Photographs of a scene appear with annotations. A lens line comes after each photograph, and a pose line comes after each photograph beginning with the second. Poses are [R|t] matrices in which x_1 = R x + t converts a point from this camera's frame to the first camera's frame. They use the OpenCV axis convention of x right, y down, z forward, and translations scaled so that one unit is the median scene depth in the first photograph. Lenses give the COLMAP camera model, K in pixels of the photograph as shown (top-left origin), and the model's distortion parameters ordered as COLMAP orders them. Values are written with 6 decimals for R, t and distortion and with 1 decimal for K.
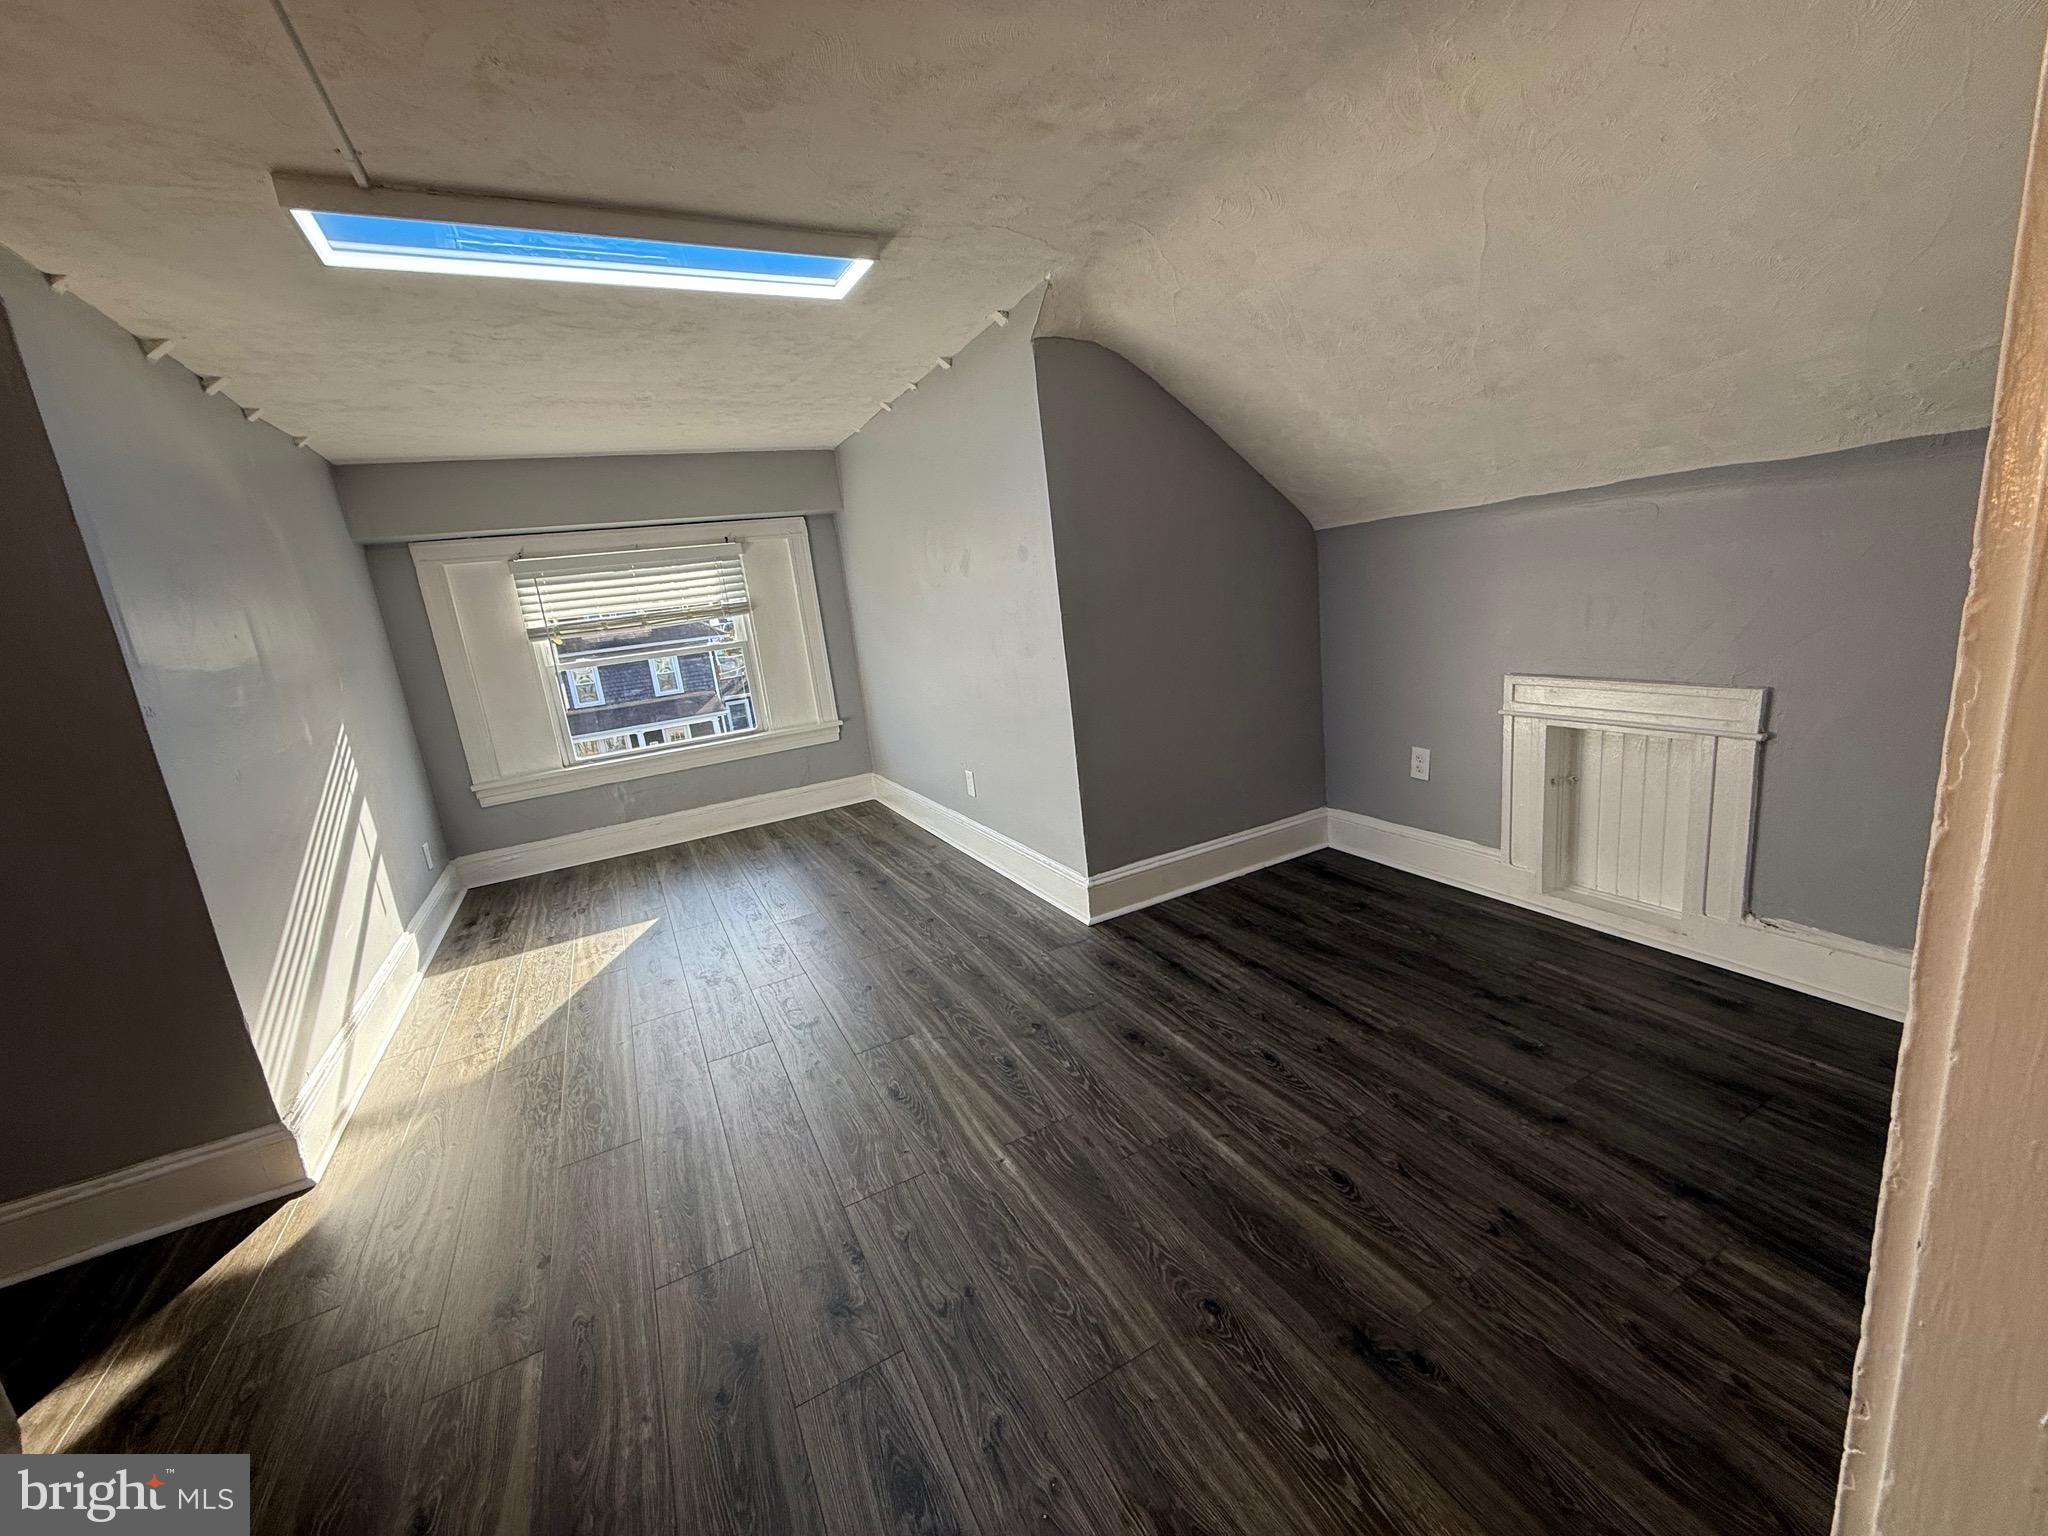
lens RADIAL K [[812.9, 0, 1020.8], [0, 812.9, 766.2], [0, 0, 1]] dist [0.000960, -0.000021]
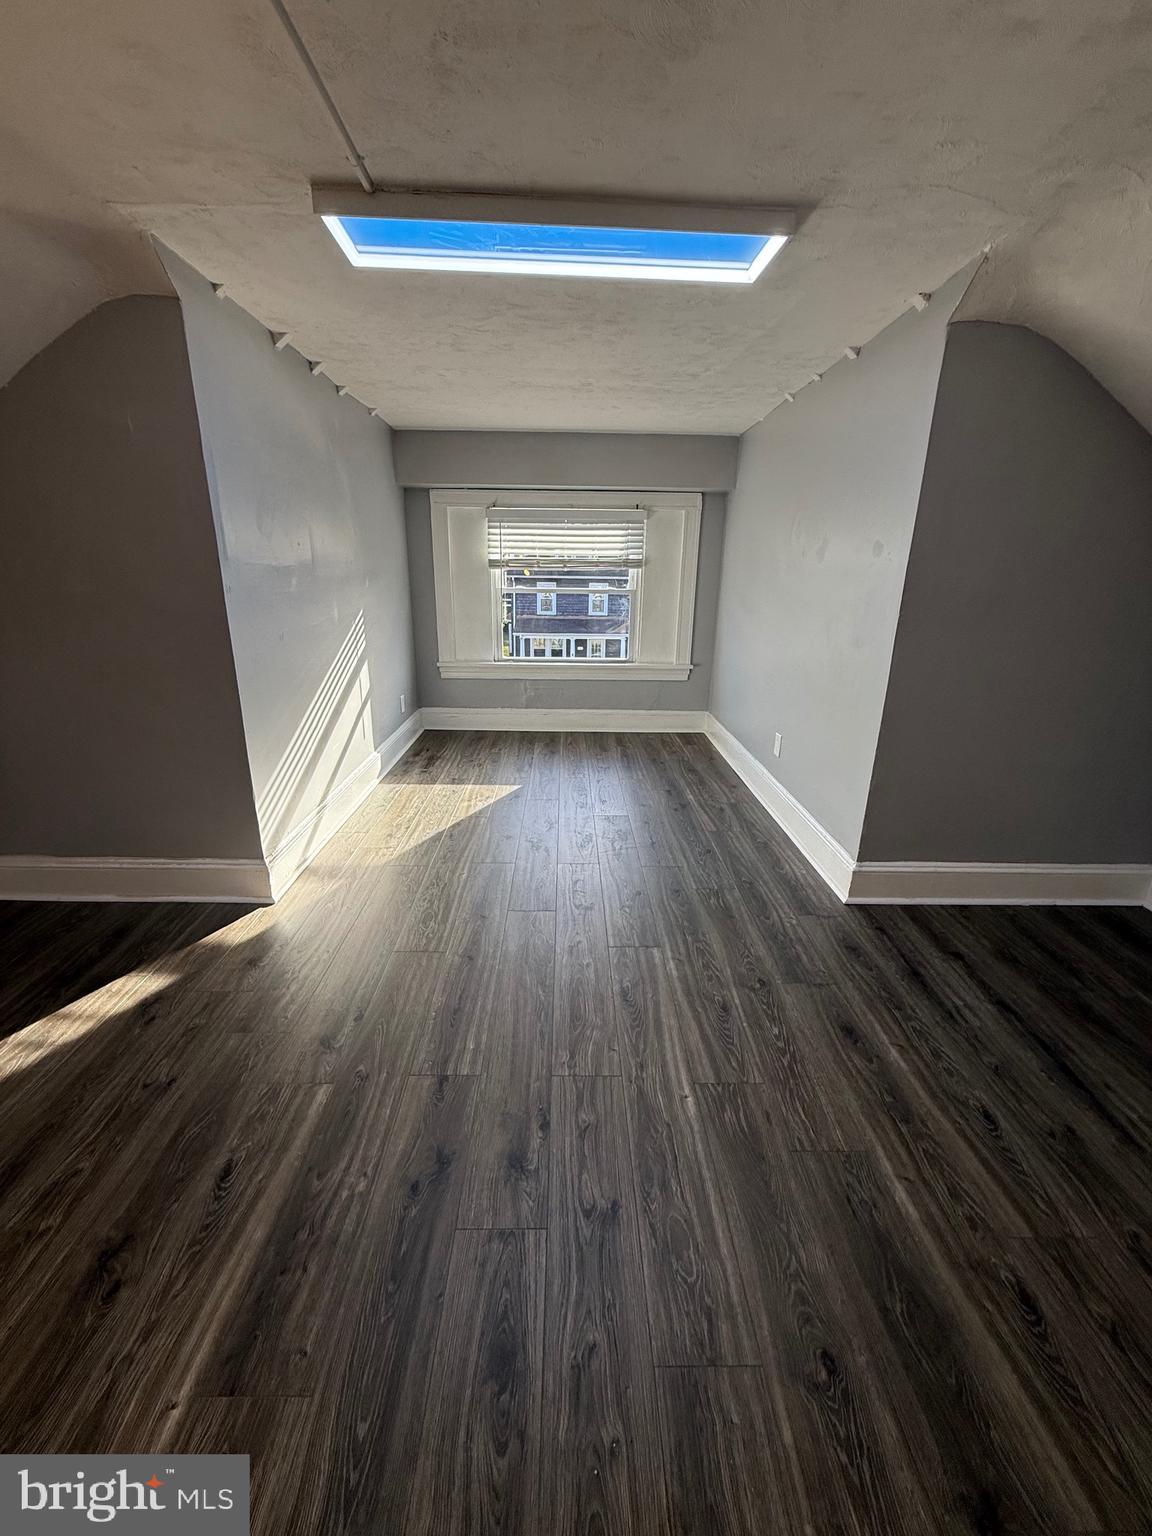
lens RADIAL K [[609.7, 0, 575.3], [0, 609.7, 763.1], [0, 0, 1]] dist [0.000960, -0.000021]
pose [[0.887402, 0.255716, -0.383572, 0.036256], [-0.208147, 0.964662, 0.161559, -0.055109], [0.411331, -0.063528, 0.909270, 0.147341]]
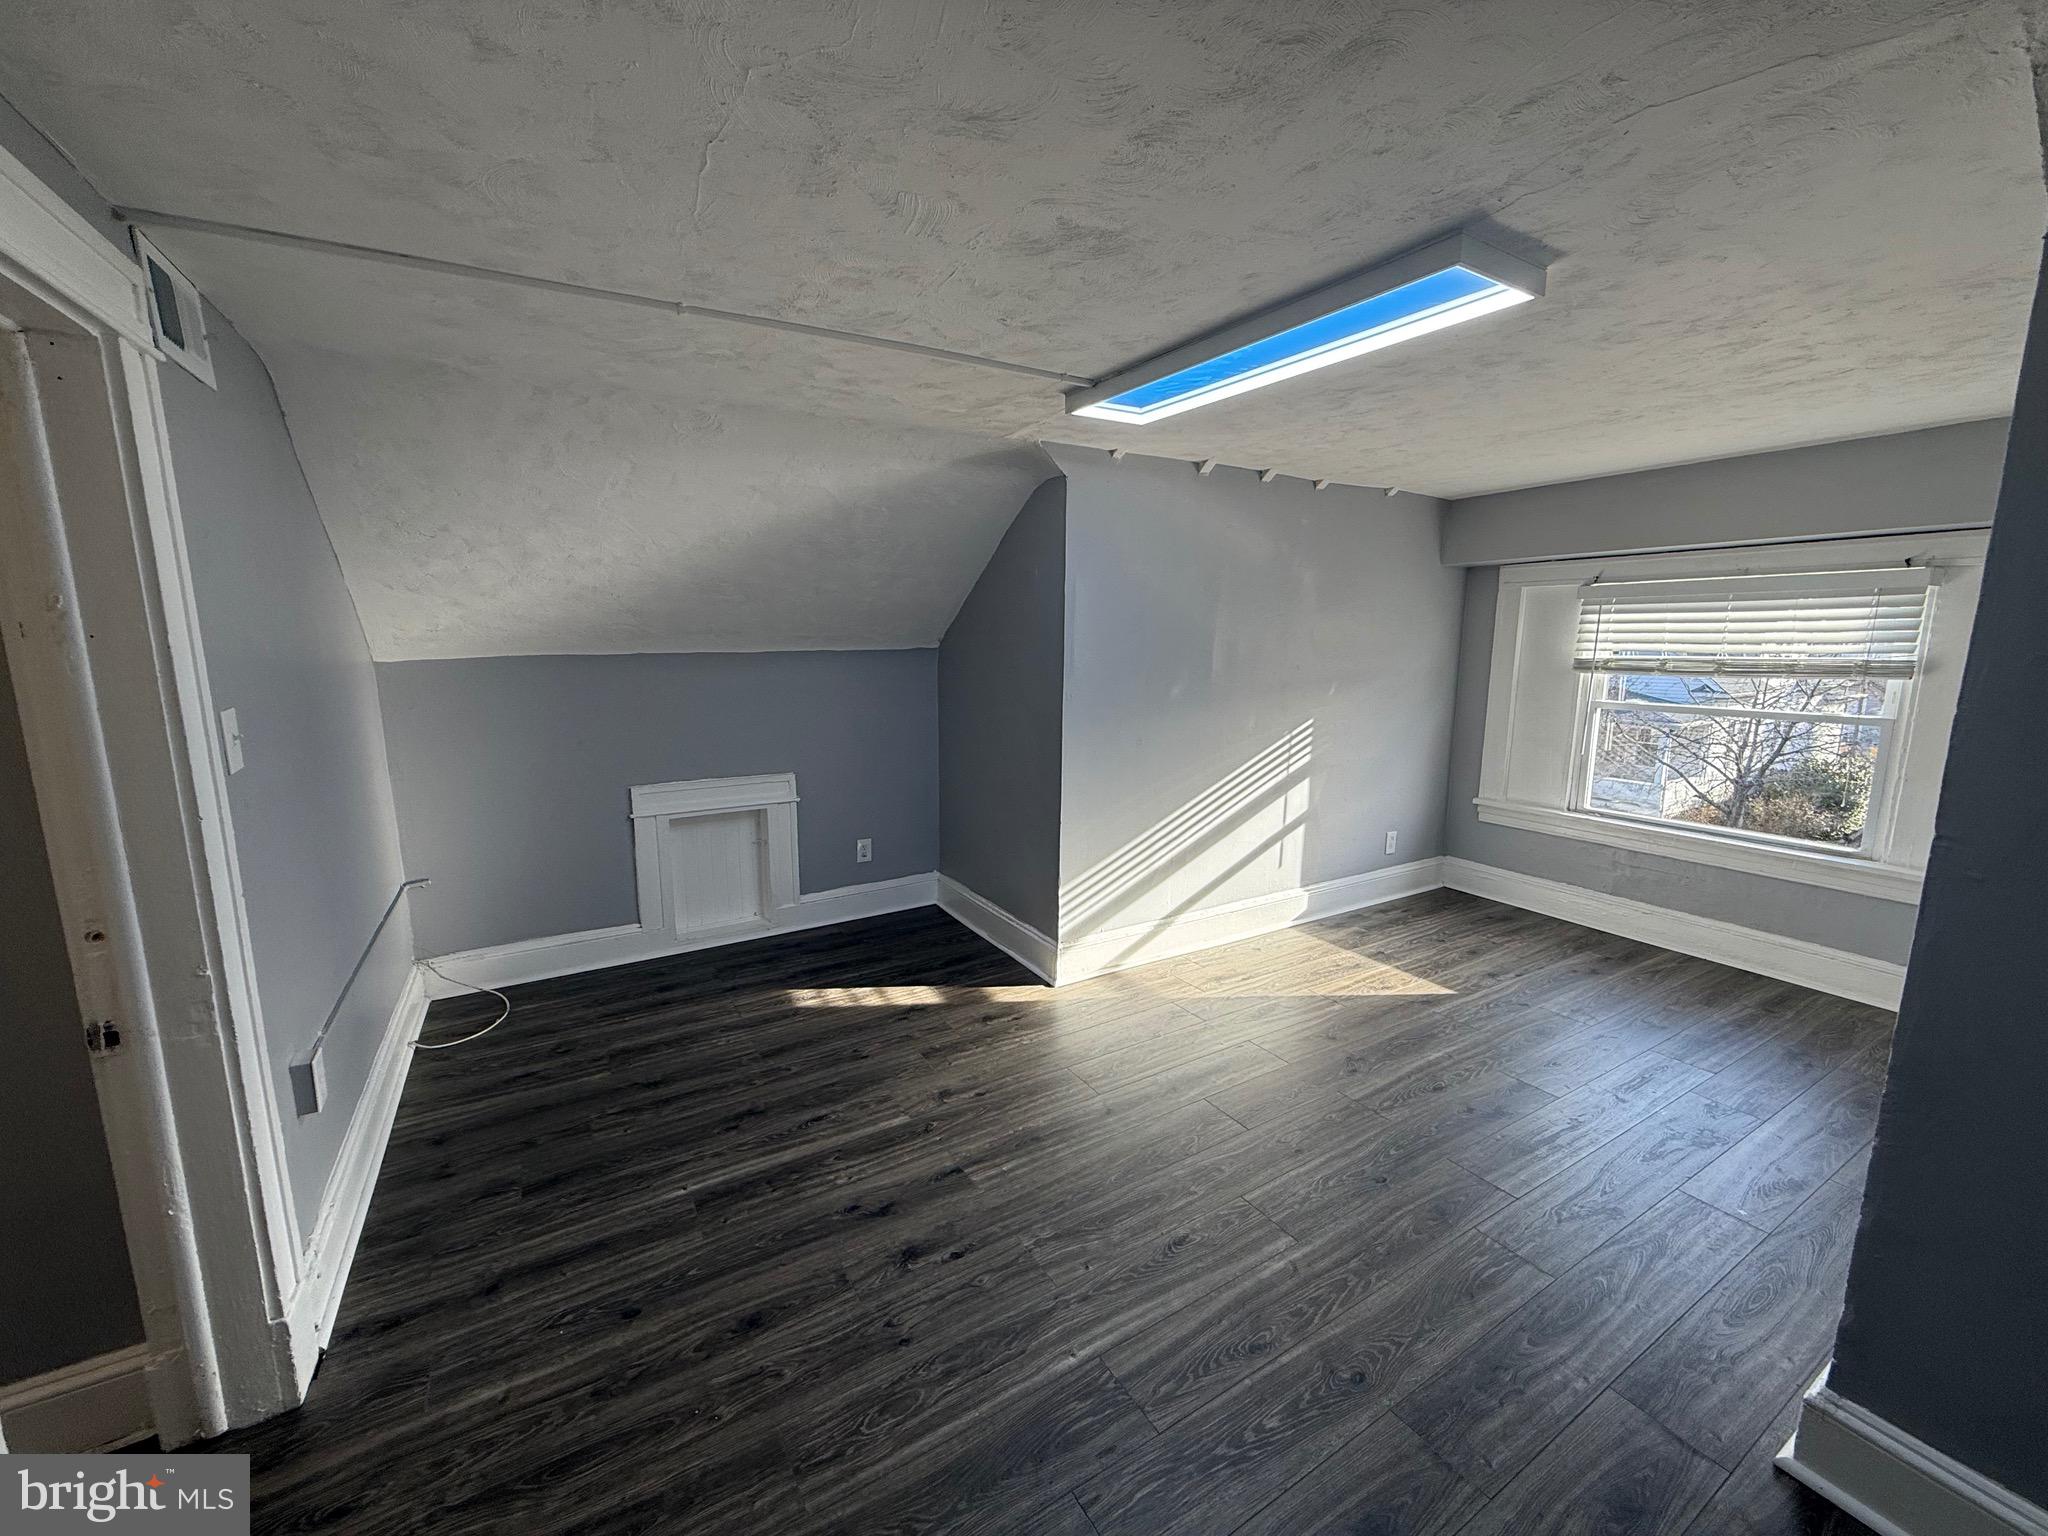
lens RADIAL K [[812.9, 0, 1020.8], [0, 812.9, 766.2], [0, 0, 1]] dist [0.000960, -0.000021]
pose [[0.058173, 0.268659, -0.961477, 0.513196], [-0.222147, 0.942444, 0.249900, -0.263040], [0.973276, 0.199052, 0.114506, 0.551223]]
